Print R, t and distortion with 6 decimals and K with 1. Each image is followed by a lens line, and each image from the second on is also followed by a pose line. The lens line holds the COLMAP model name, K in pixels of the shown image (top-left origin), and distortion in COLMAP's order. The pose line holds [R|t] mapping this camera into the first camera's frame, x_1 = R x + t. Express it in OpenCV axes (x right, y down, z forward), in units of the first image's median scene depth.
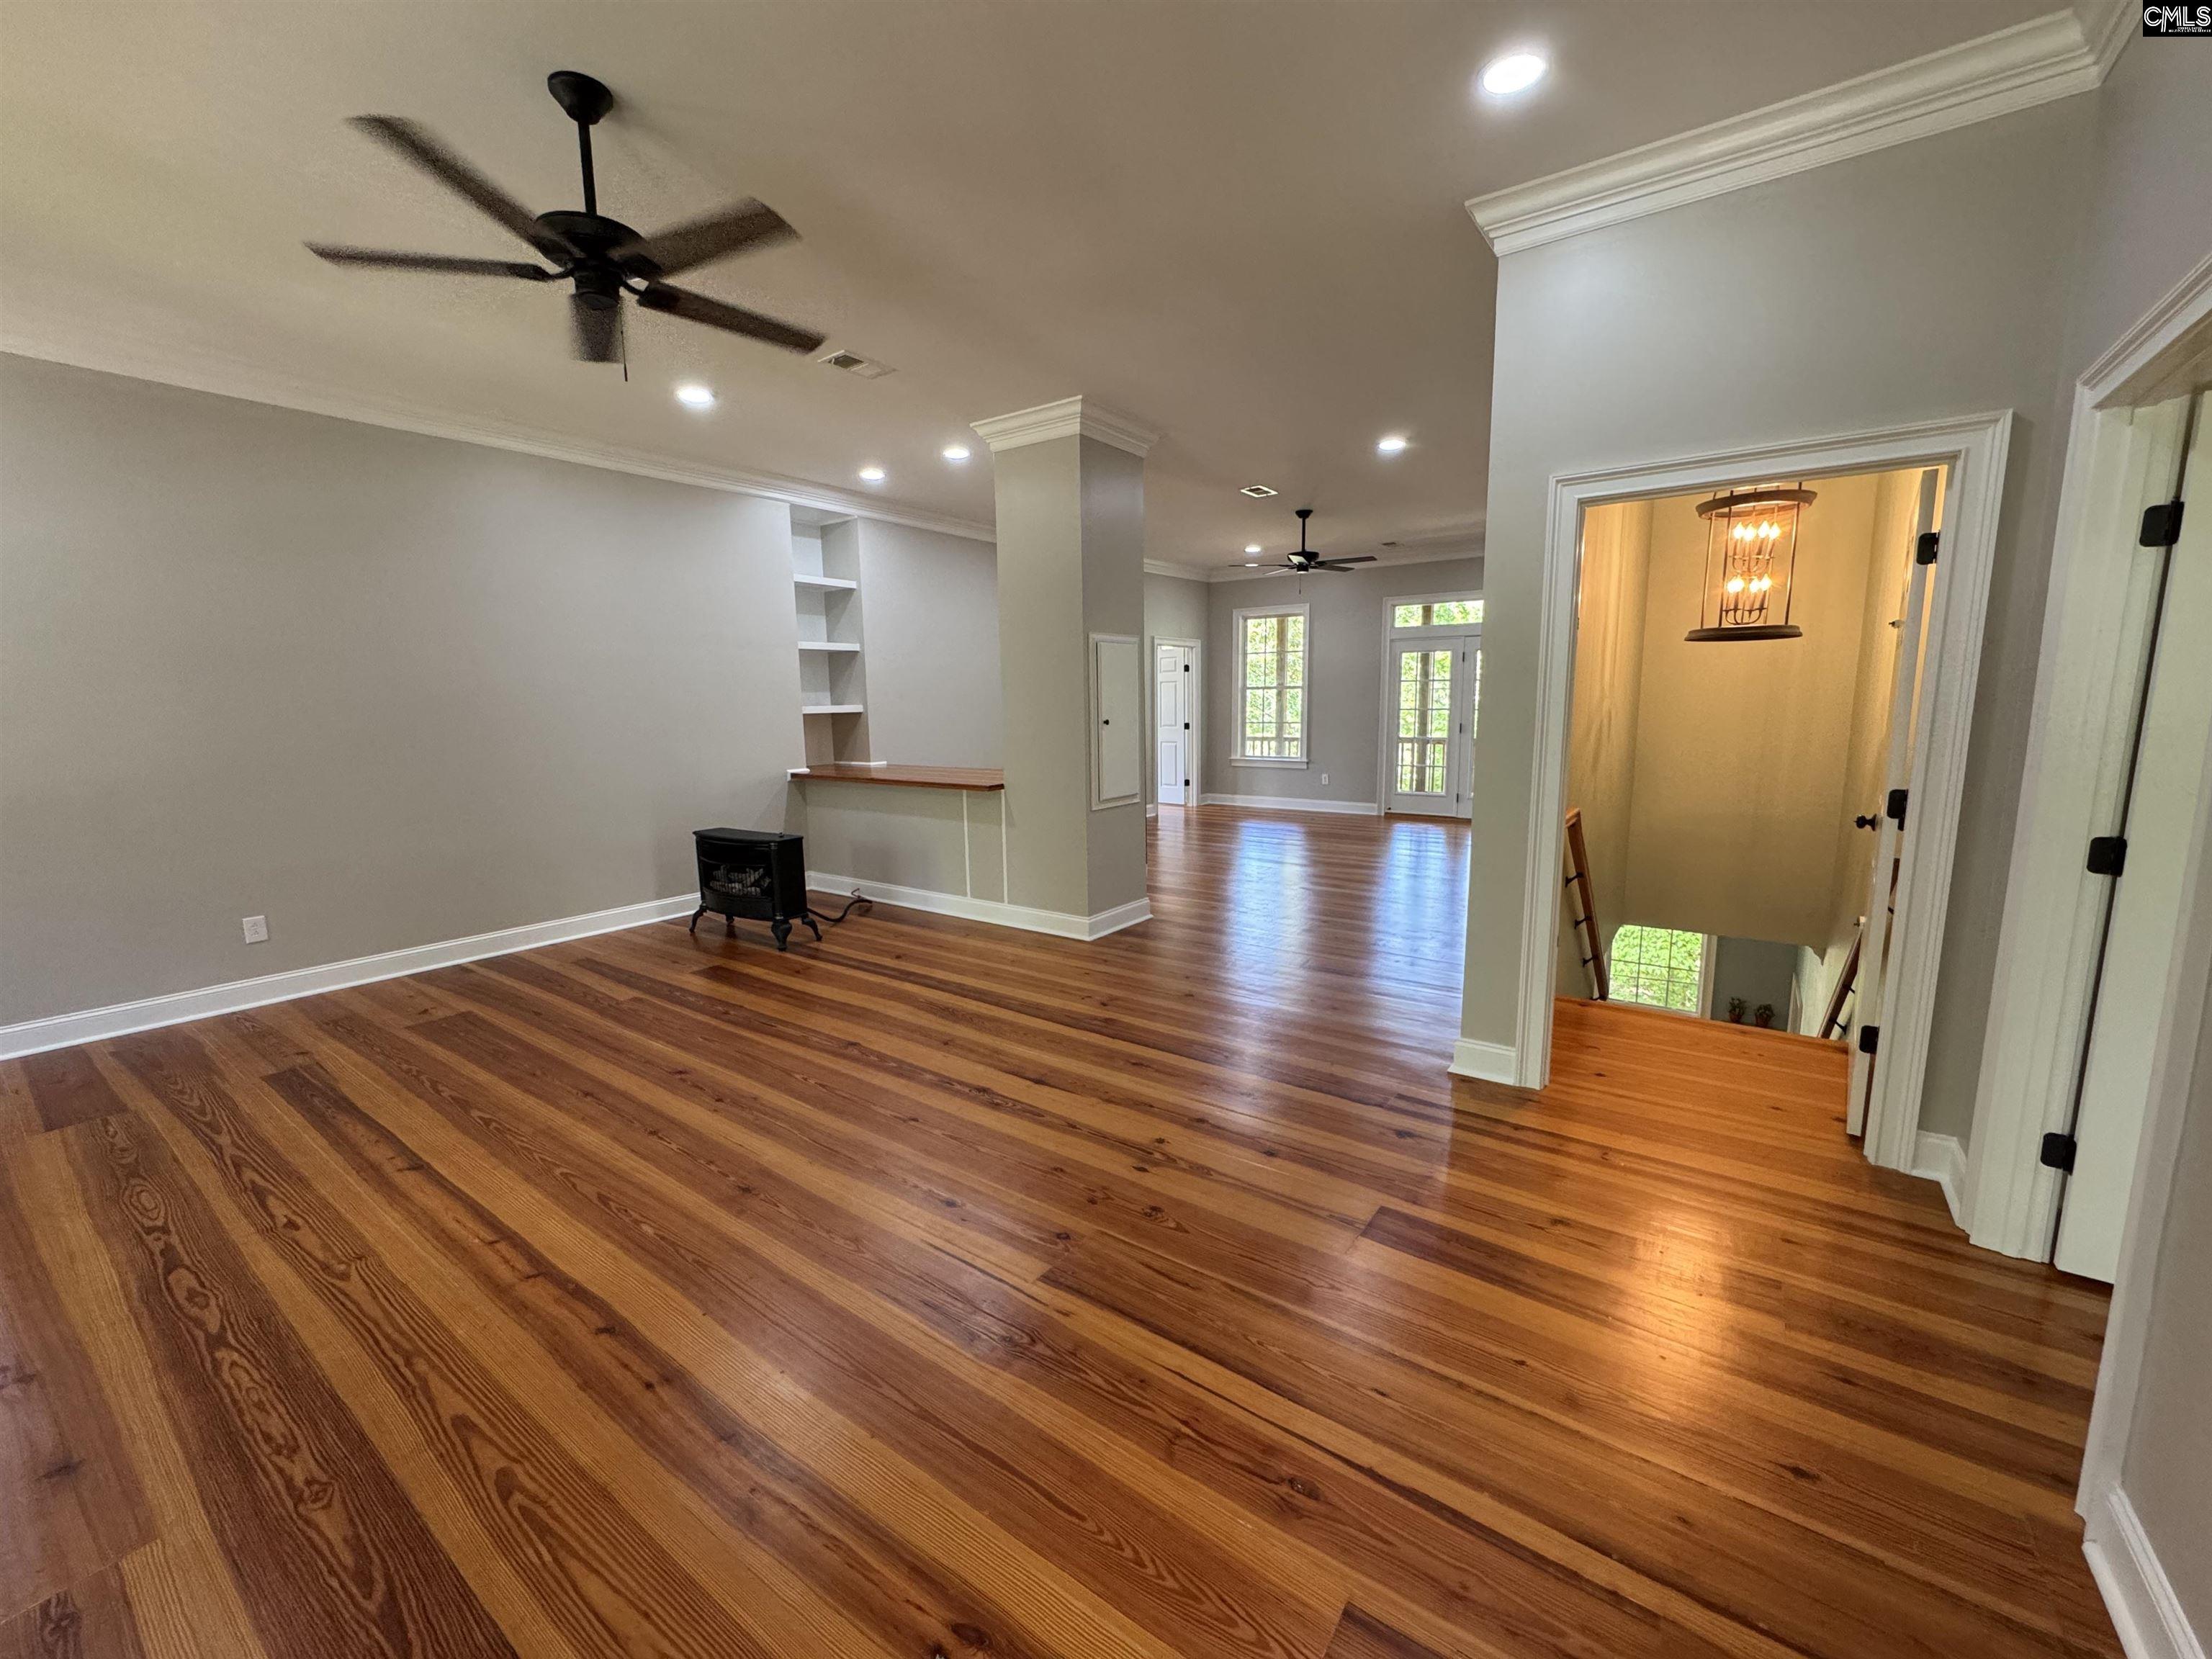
lens RADIAL K [[881.7, 0, 1102.7], [0, 881.7, 832.7], [0, 0, 1]] dist [-0.002149, -0.000015]
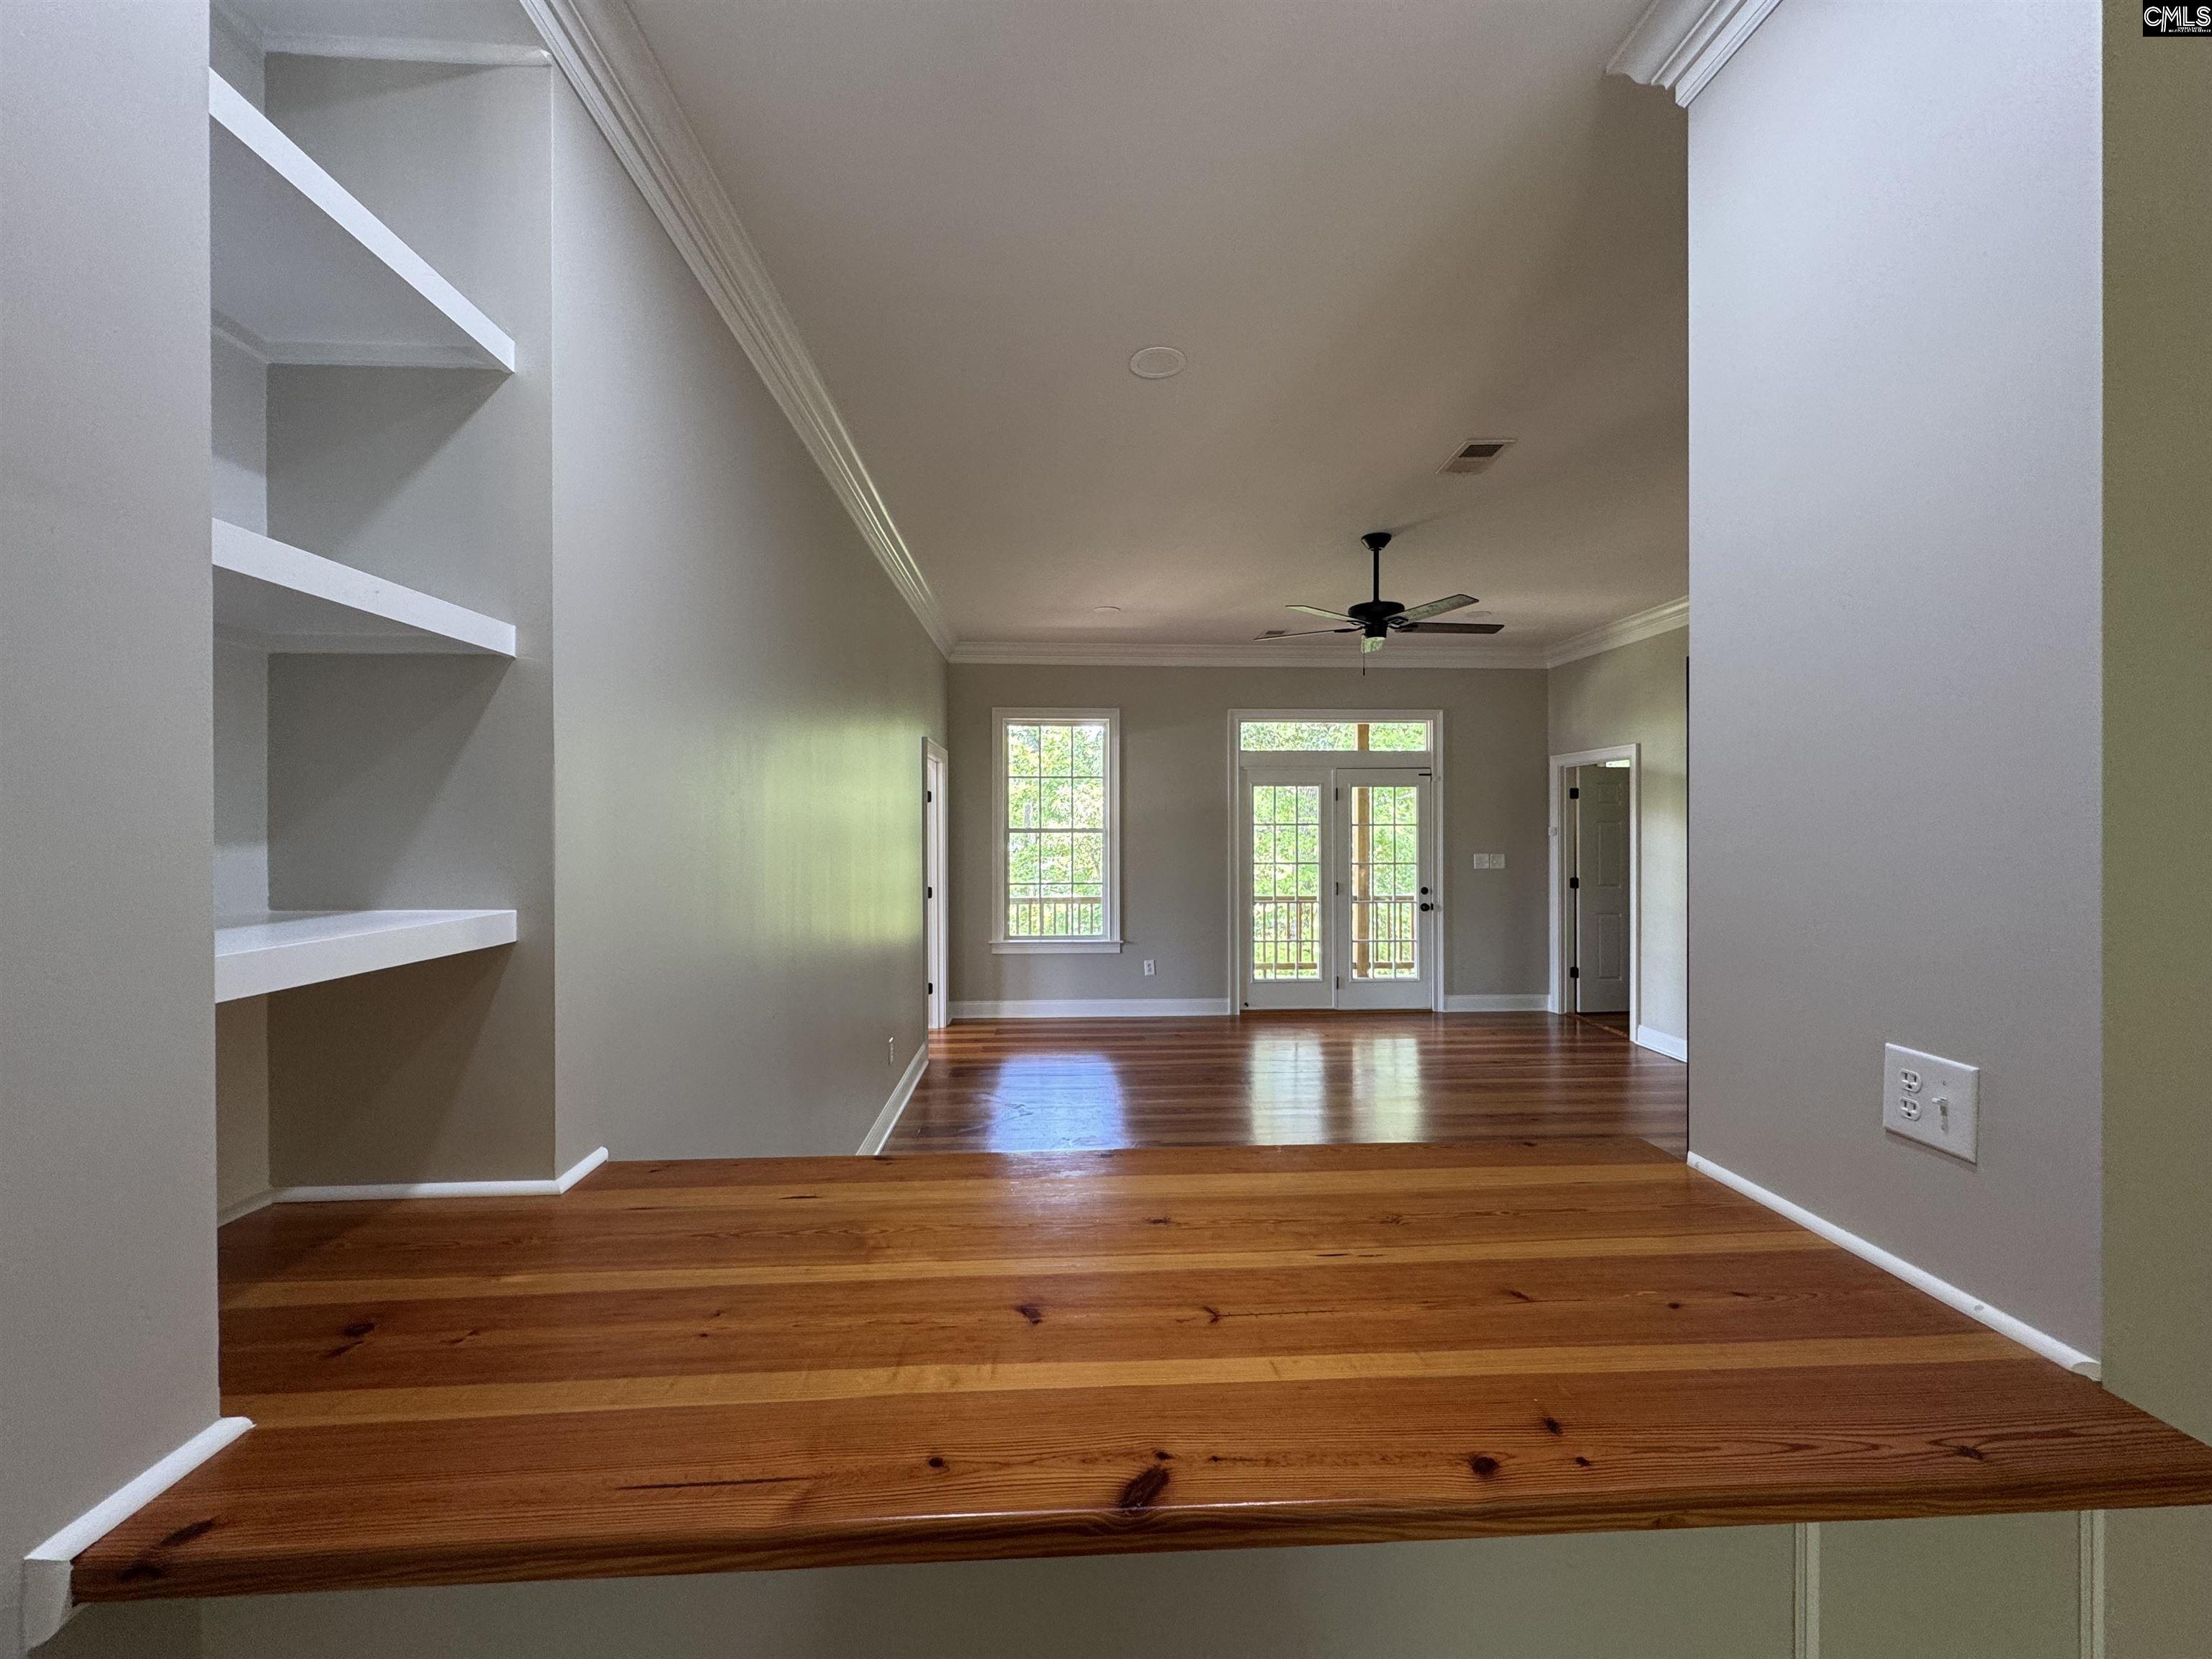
lens RADIAL K [[892.3, 0, 1106.0], [0, 892.3, 829.5], [0, 0, 1]] dist [-0.000564, 0.000000]
pose [[0.774705, 0.012229, 0.632204, -0.551190], [0.087240, 0.988184, -0.126019, -0.226582], [-0.626275, 0.152781, 0.764485, 1.361746]]
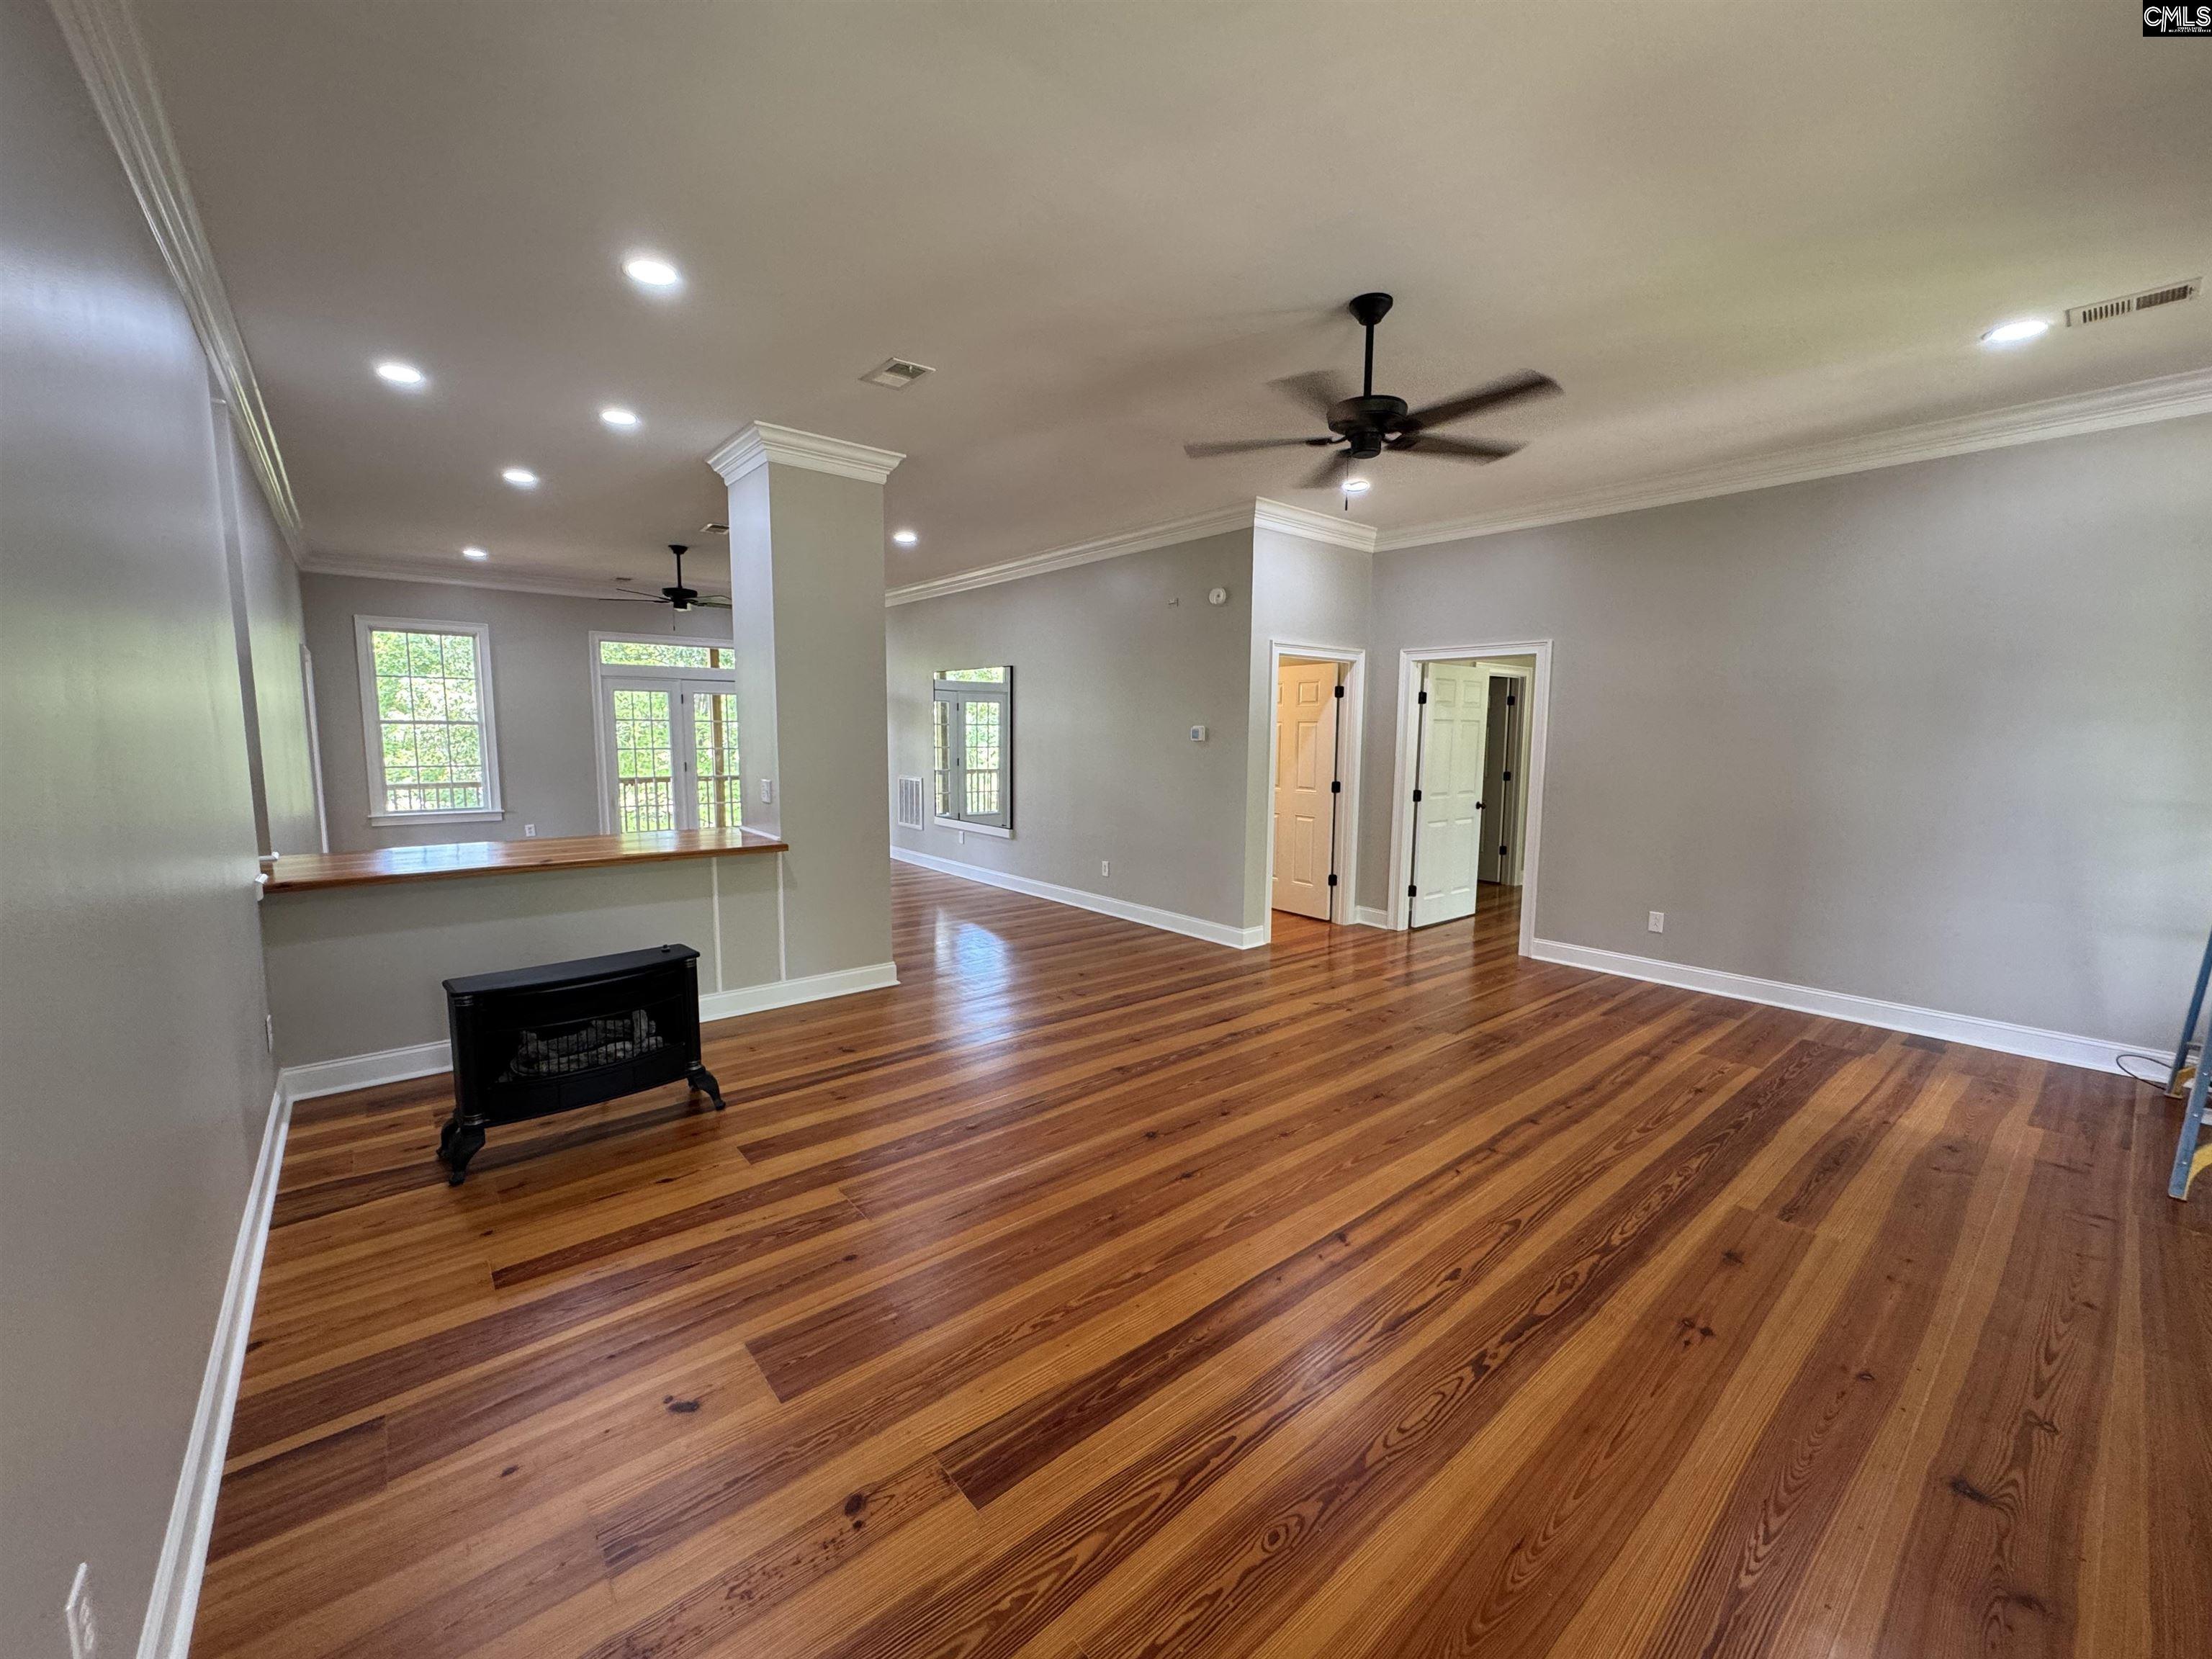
lens RADIAL K [[881.7, 0, 1102.7], [0, 881.7, 832.7], [0, 0, 1]] dist [-0.002149, -0.000015]
pose [[0.249441, -0.098959, 0.963320, -1.215319], [0.134258, 0.988692, 0.066801, -0.111535], [-0.959038, 0.112671, 0.259907, 0.665188]]
